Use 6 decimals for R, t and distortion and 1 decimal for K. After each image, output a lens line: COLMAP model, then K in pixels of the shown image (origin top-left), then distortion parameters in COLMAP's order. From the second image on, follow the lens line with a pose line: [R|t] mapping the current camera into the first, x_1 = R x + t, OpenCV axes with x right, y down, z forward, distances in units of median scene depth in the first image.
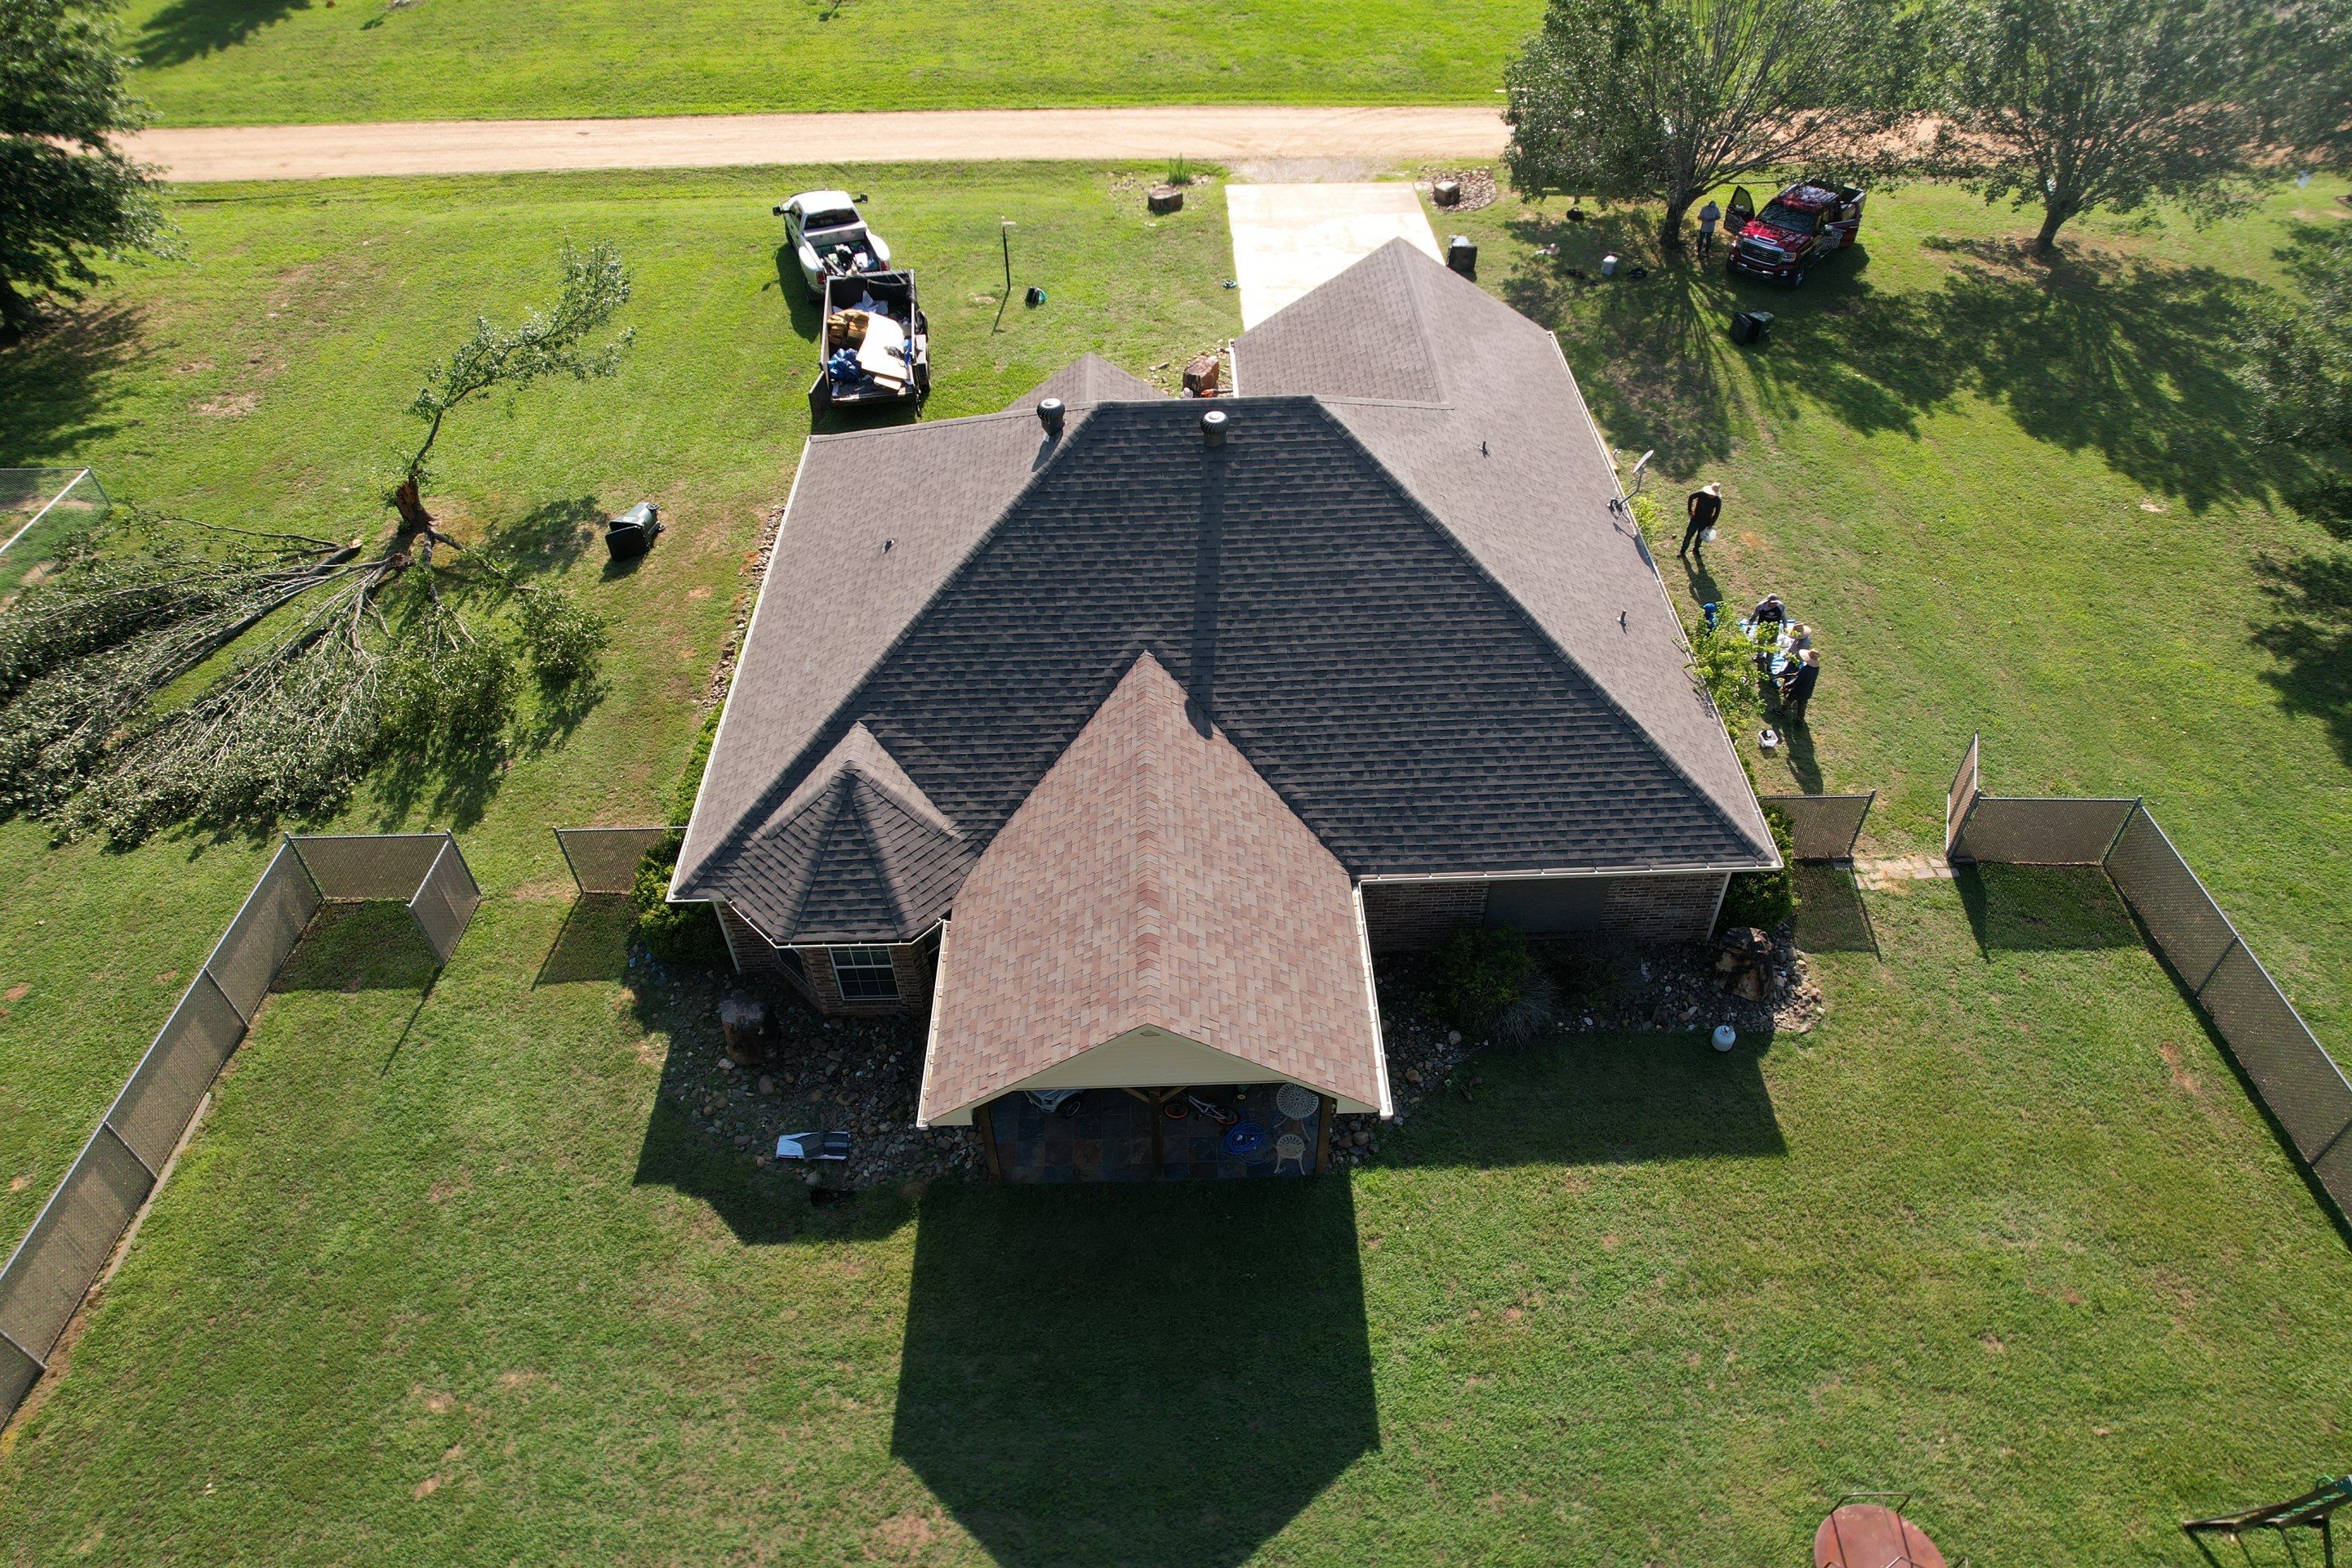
lens RADIAL K [[1493.0, 0, 1183.1], [0, 1493.0, 760.8], [0, 0, 1]] dist [-0.065636, 0.047077]
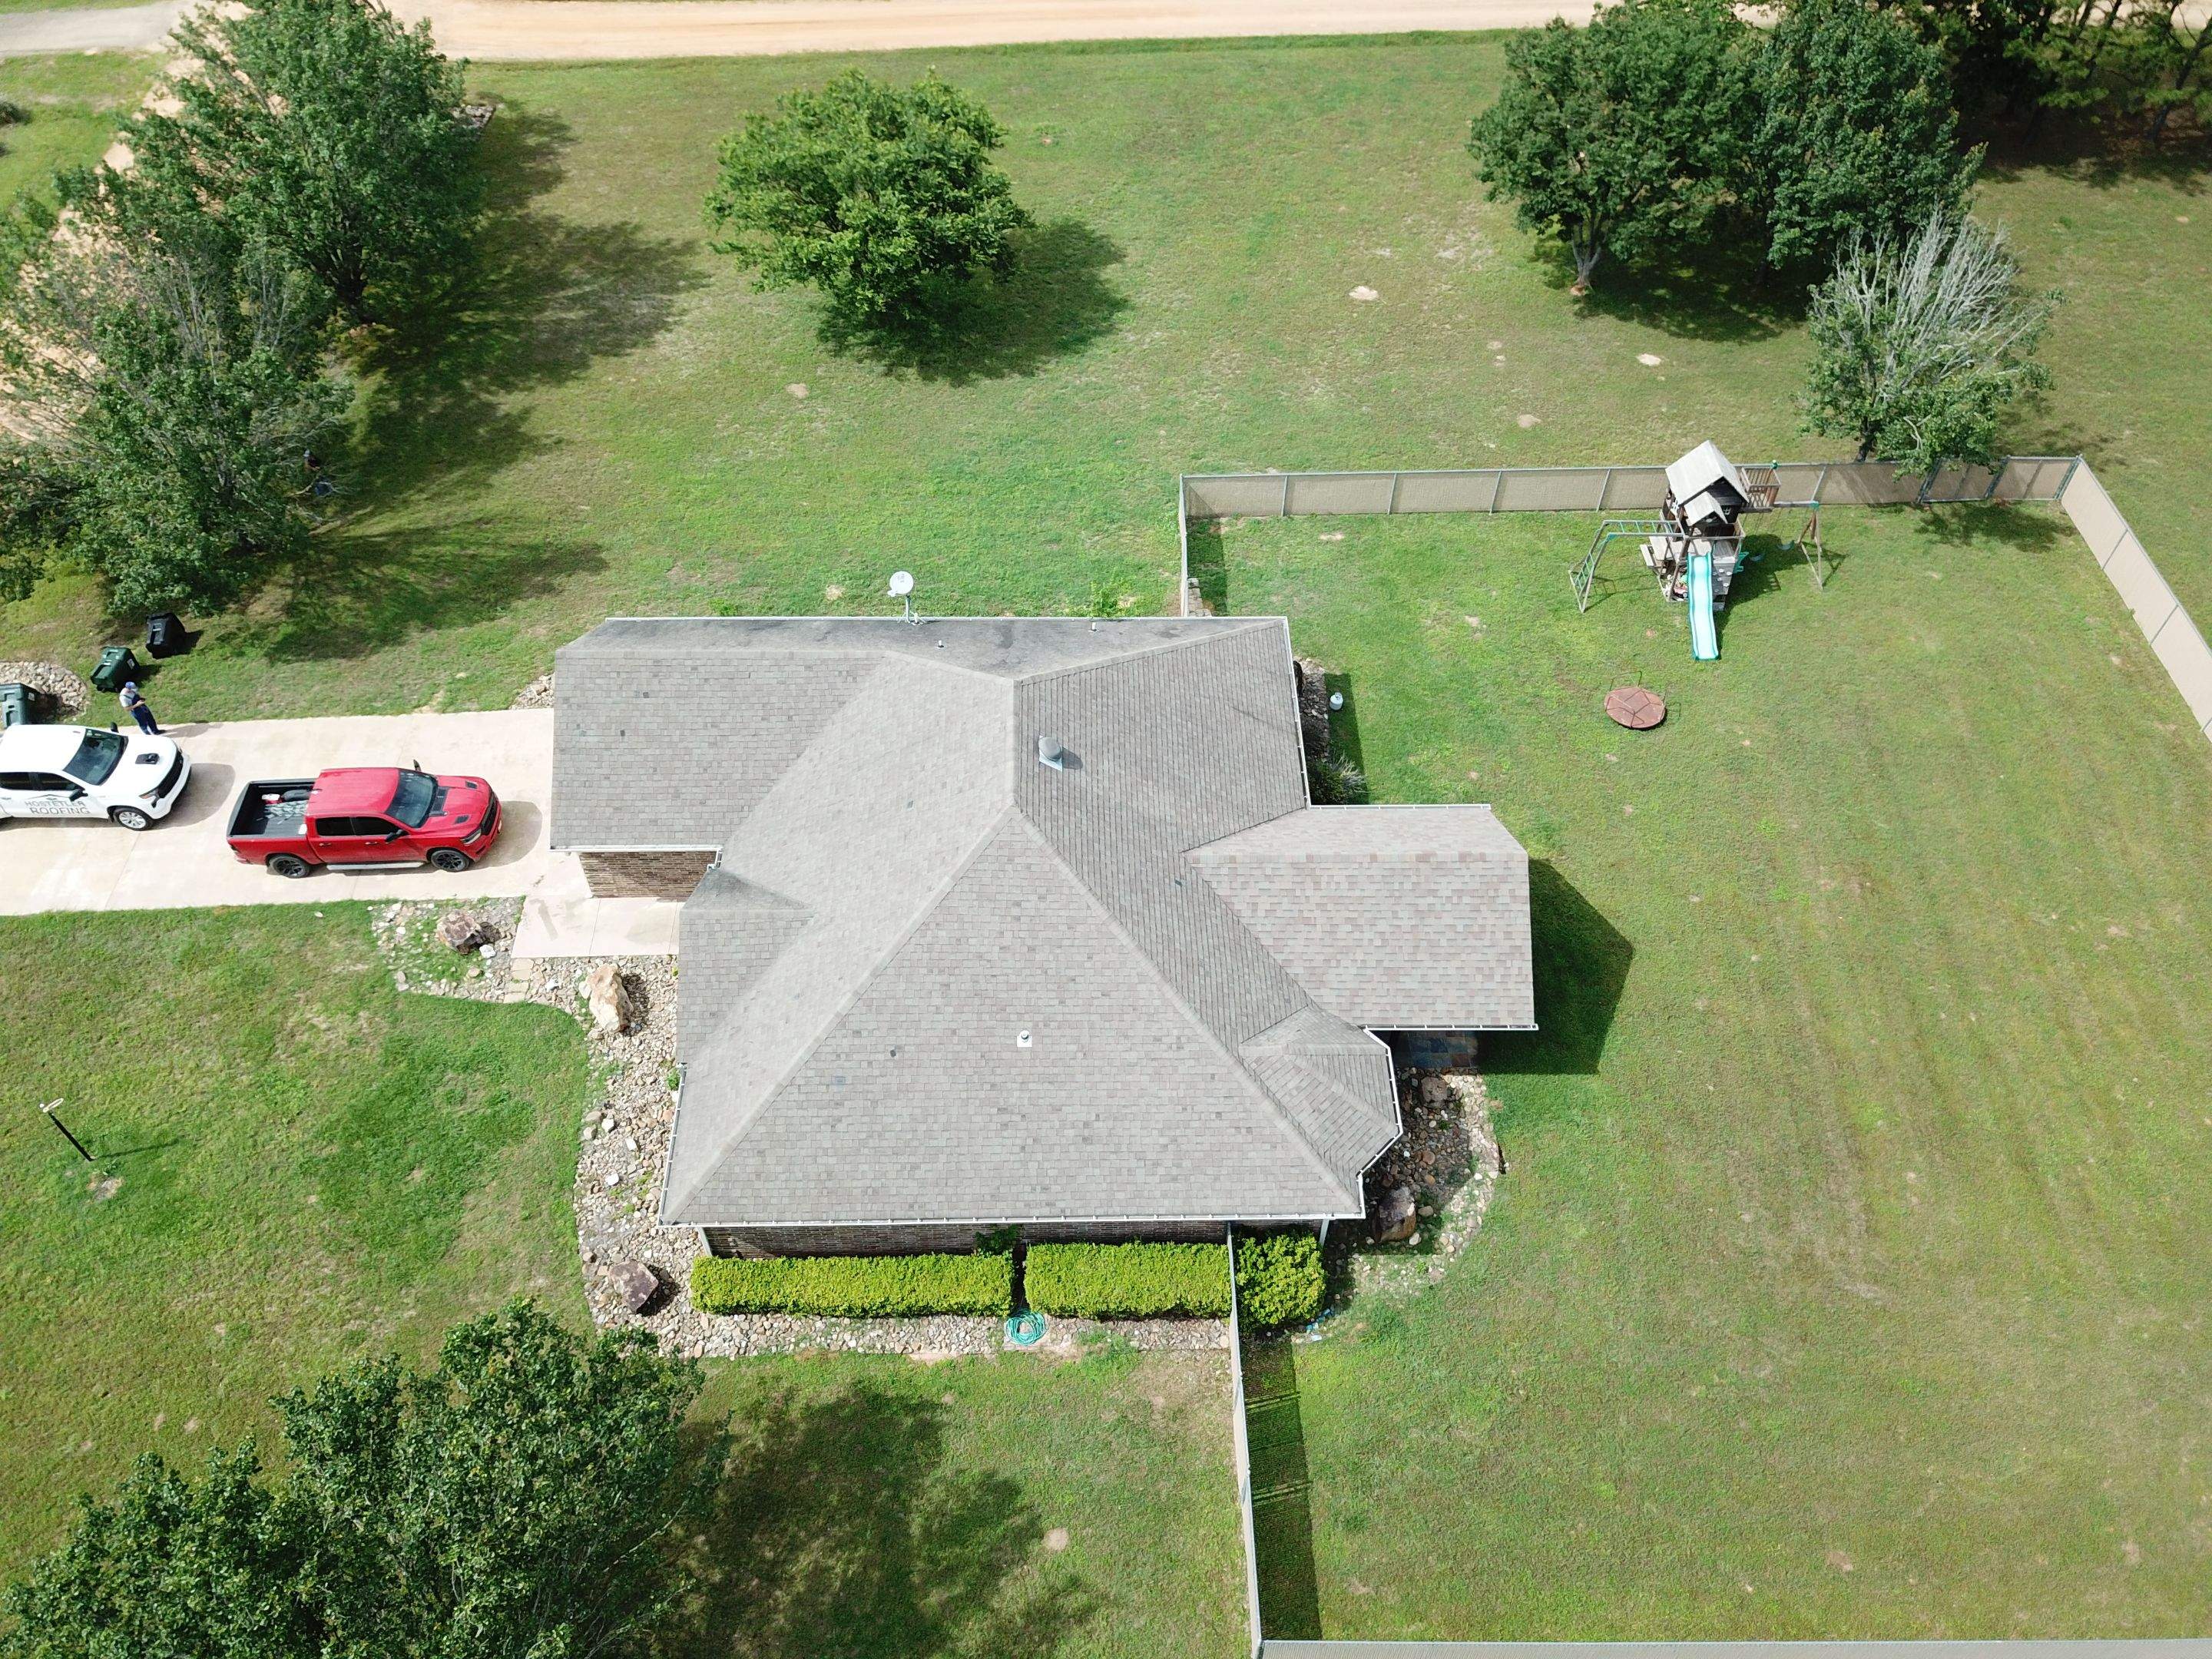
lens RADIAL K [[1681.3, 0, 1097.4], [0, 1681.3, 860.9], [0, 0, 1]] dist [0.016074, -0.017421]
pose [[0.006342, -0.758929, 0.651142, -1.016229], [0.675717, 0.483251, 0.556665, -0.968968], [-0.737134, 0.436458, 0.515886, 0.285305]]
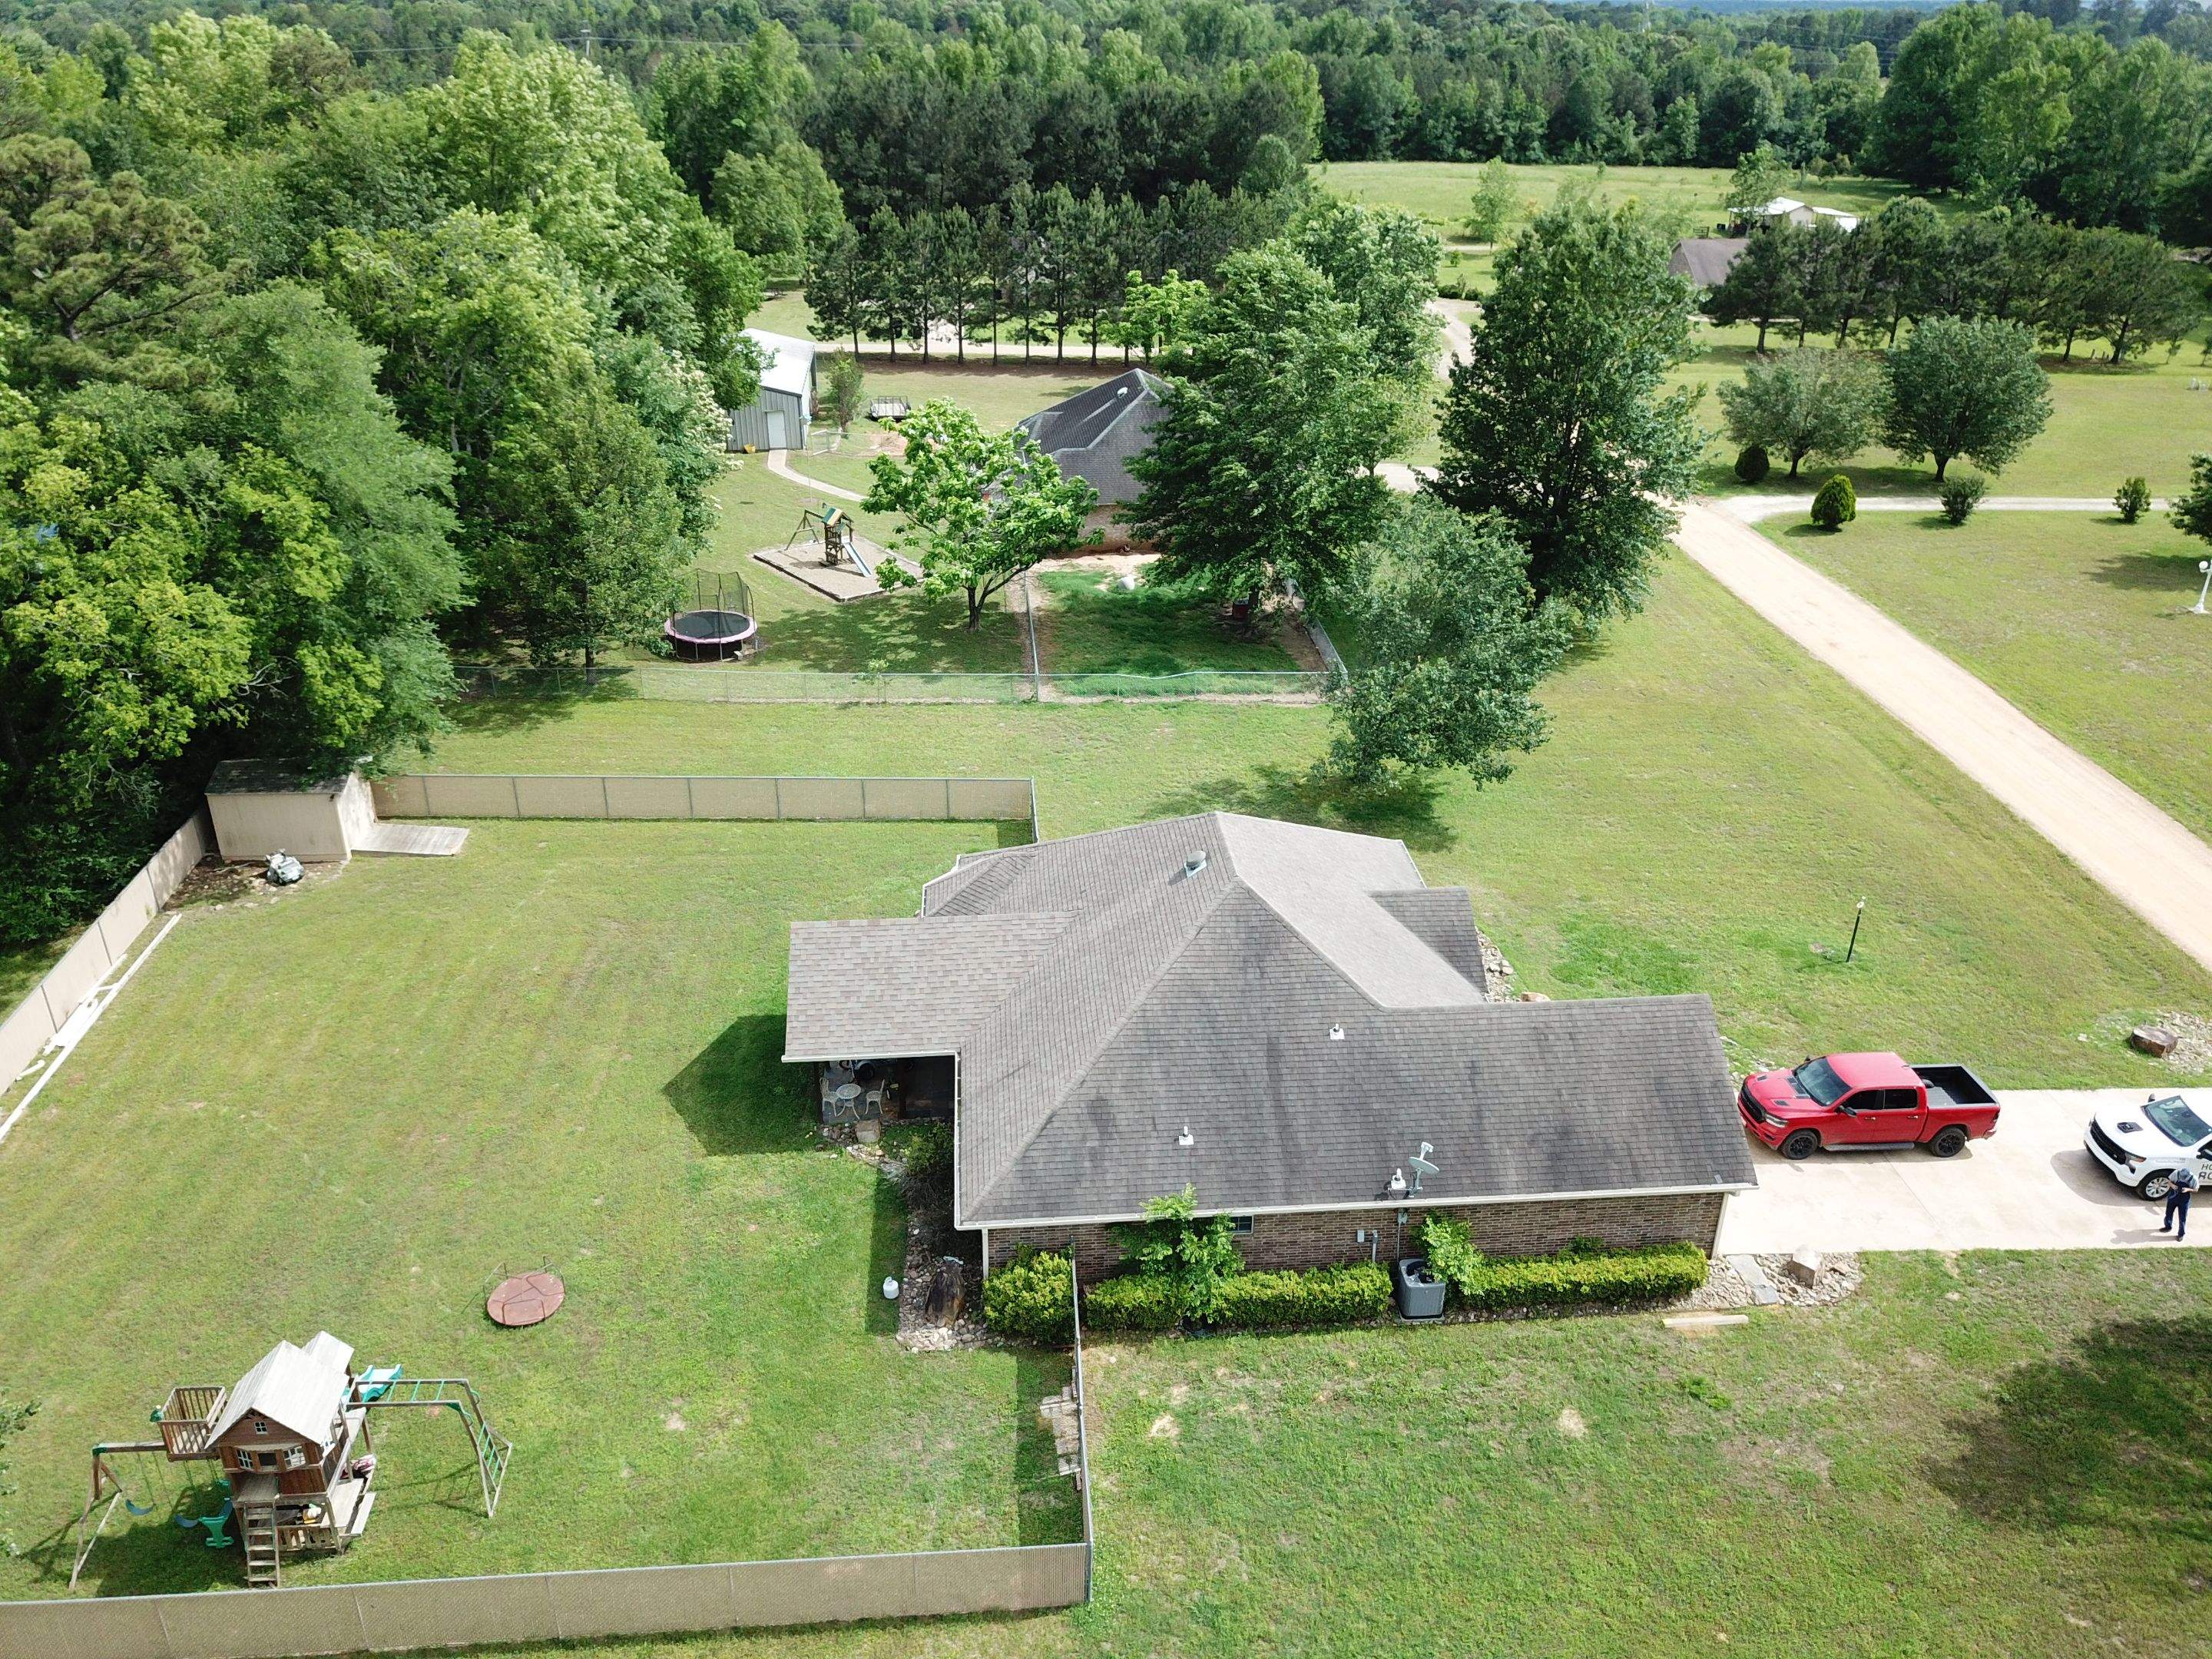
lens RADIAL K [[1681.3, 0, 1114.0], [0, 1681.3, 837.7], [0, 0, 1]] dist [0.016074, -0.017421]
pose [[0.058300, 0.463873, -0.883981, 1.570910], [-0.685029, 0.662707, 0.302580, -0.712574], [0.726180, 0.587912, 0.356402, 0.329931]]
